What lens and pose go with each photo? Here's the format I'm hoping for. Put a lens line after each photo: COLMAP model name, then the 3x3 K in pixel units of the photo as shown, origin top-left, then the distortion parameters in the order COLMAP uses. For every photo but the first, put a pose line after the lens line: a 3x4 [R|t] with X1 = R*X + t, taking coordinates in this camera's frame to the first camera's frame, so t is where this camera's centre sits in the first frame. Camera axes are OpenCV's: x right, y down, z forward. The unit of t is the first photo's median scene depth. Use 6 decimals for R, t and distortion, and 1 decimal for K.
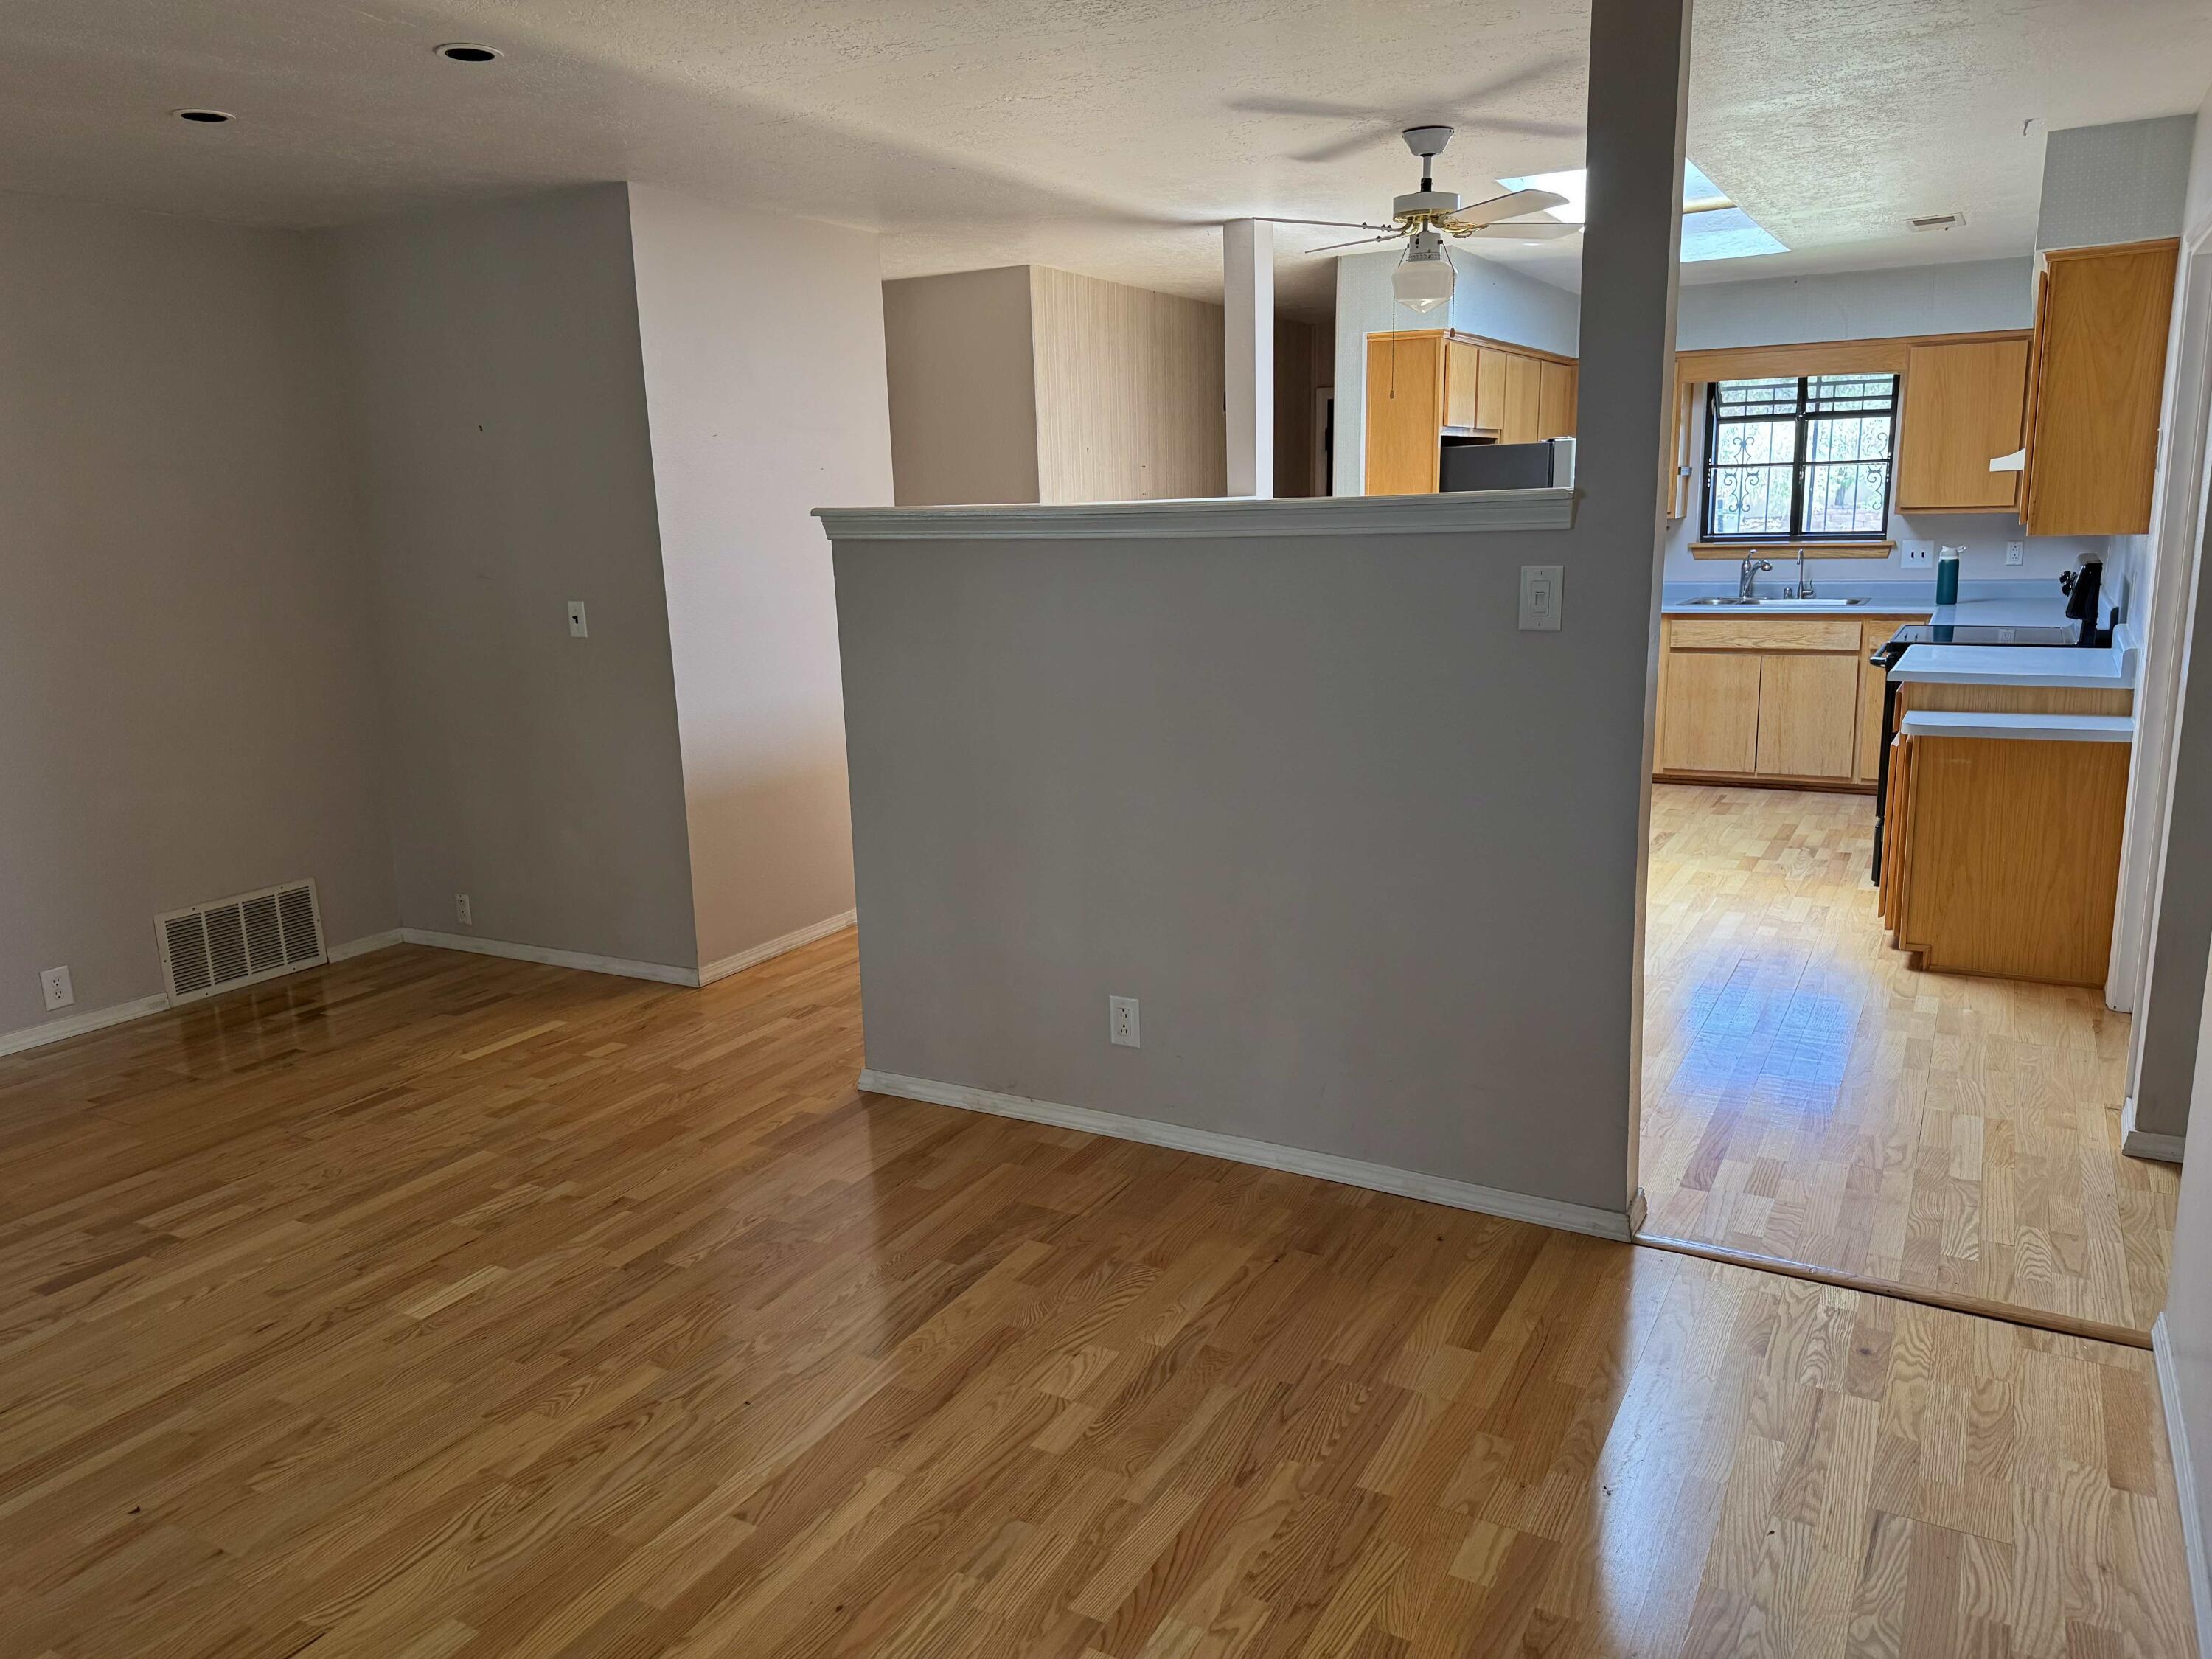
lens RADIAL K [[1570.2, 0, 1106.0], [0, 1570.2, 829.5], [0, 0, 1]] dist [0.067374, -0.093225]
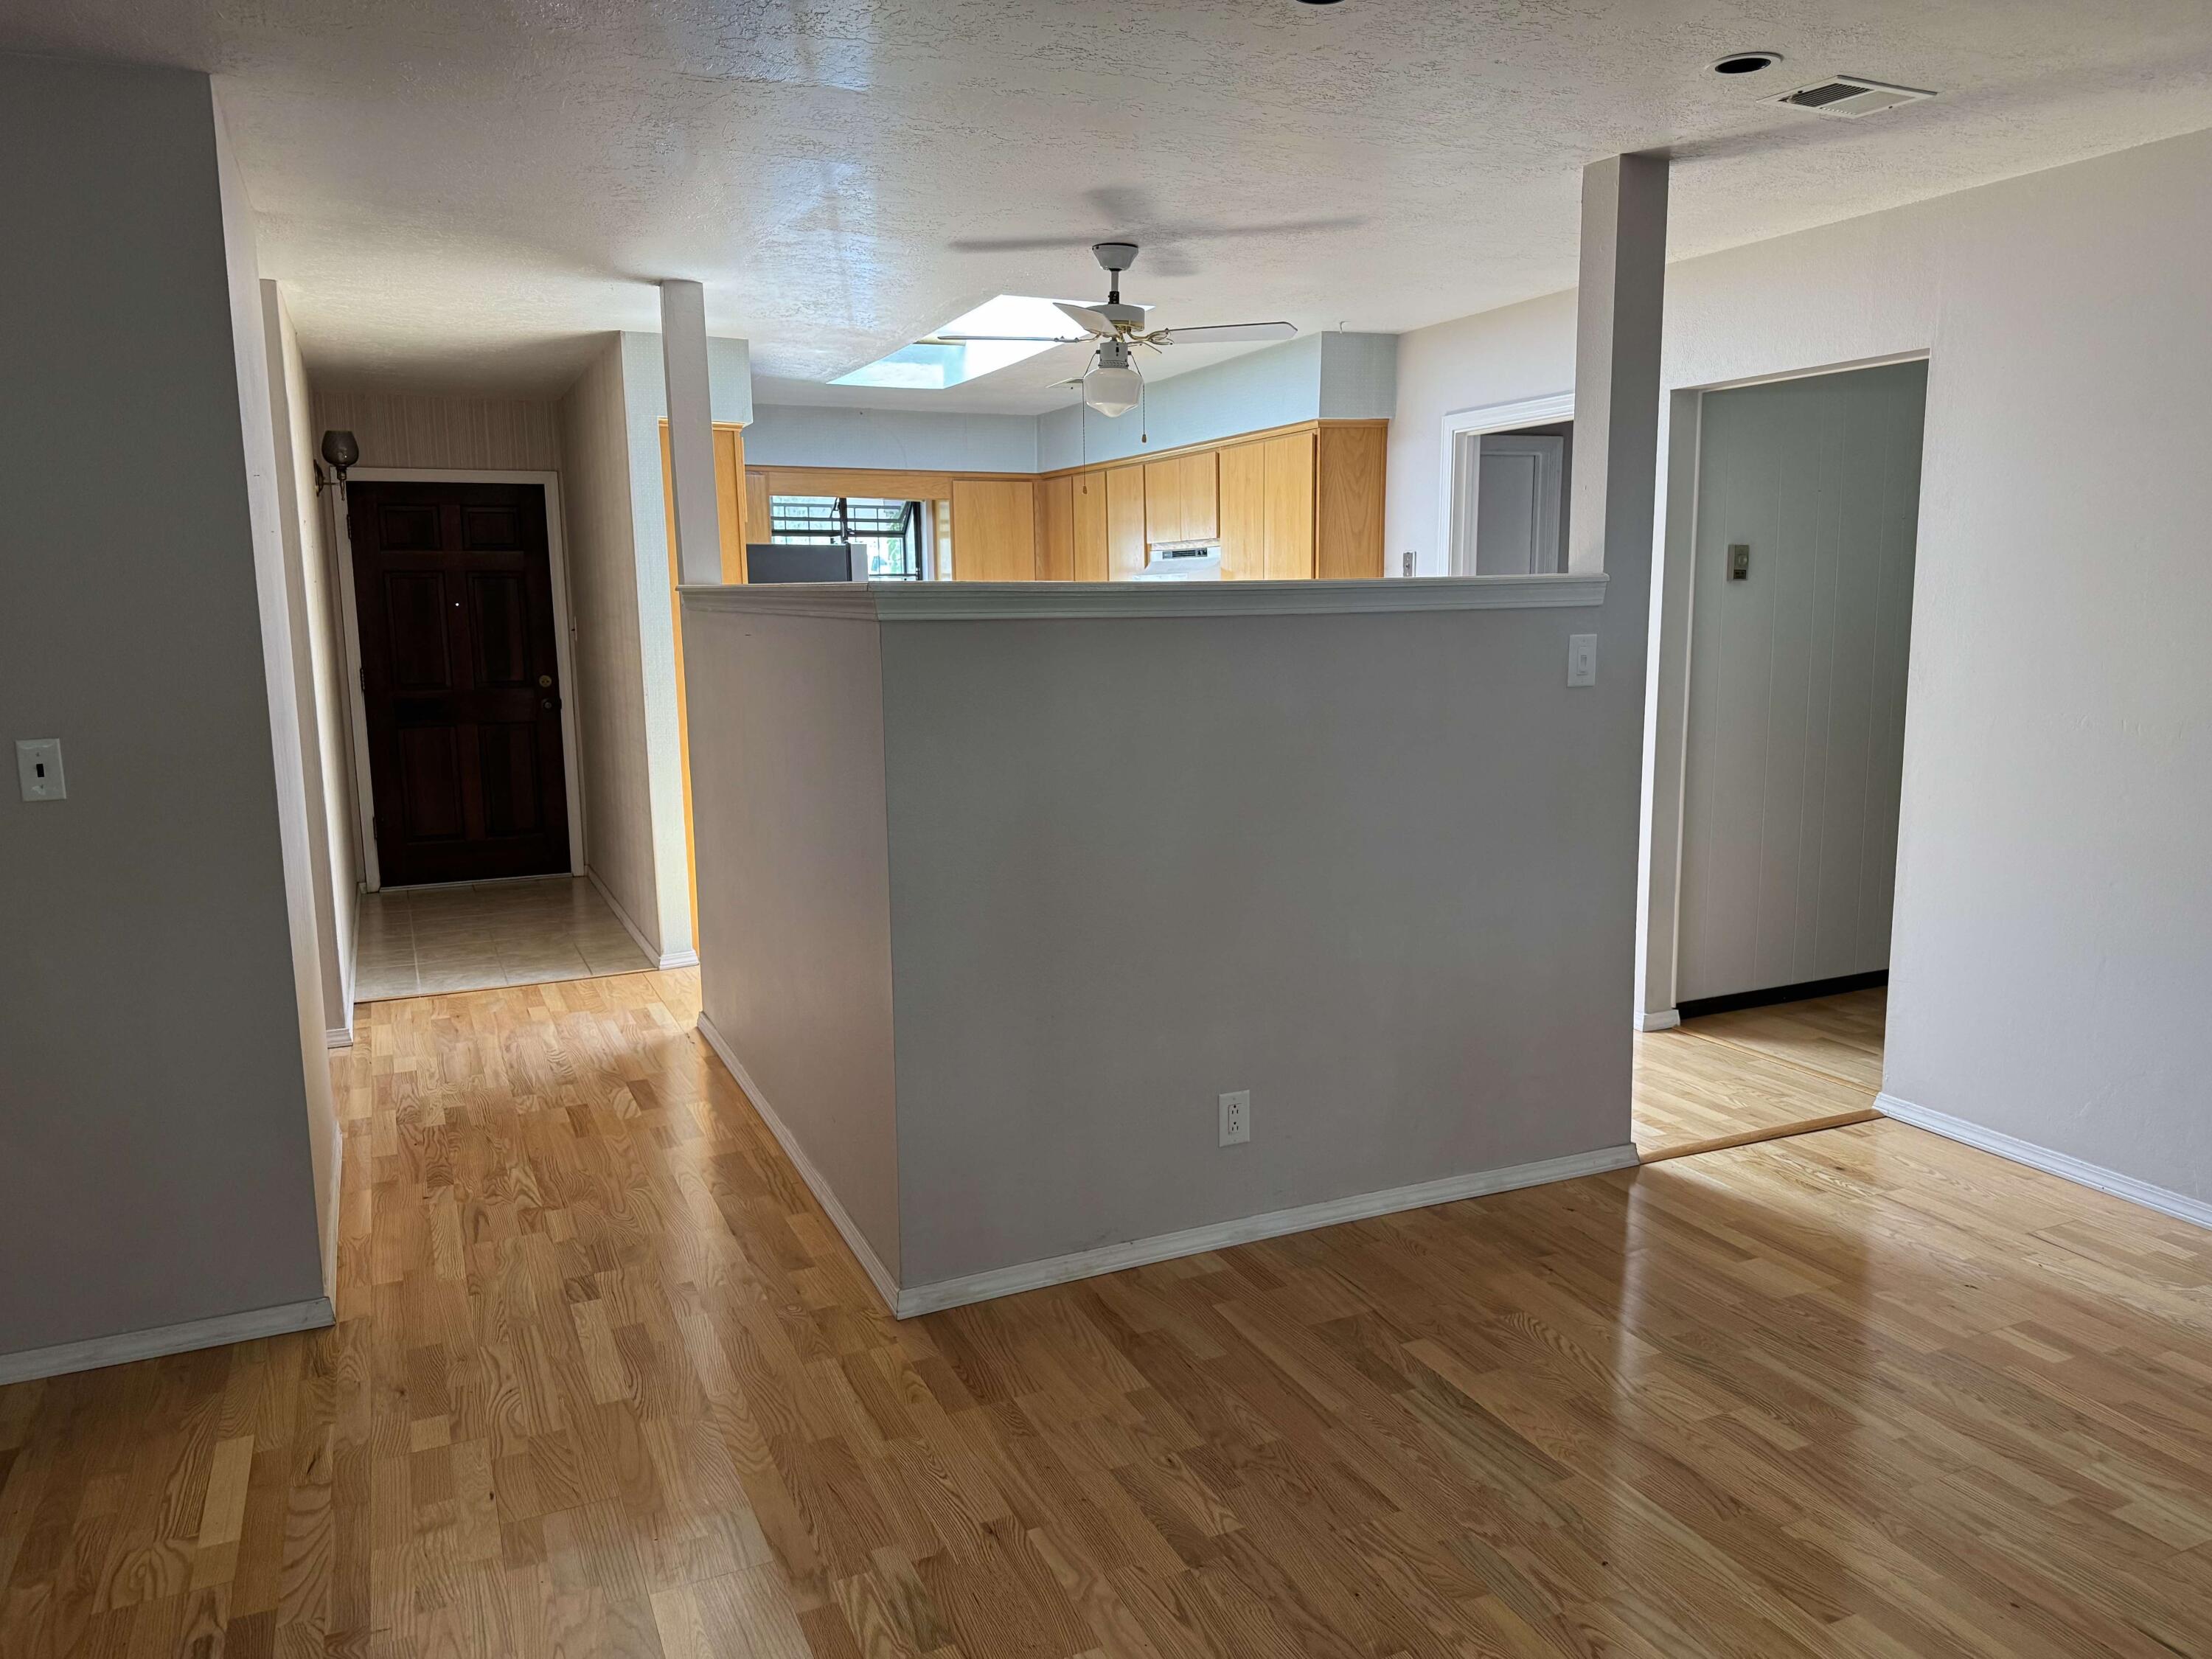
lens RADIAL K [[1570.2, 0, 1106.0], [0, 1570.2, 829.5], [0, 0, 1]] dist [0.067374, -0.093225]
pose [[0.592172, -0.103441, 0.799145, -0.373994], [0.163368, 0.986543, 0.006641, -0.033517], [-0.789078, 0.126622, 0.601102, 0.223788]]
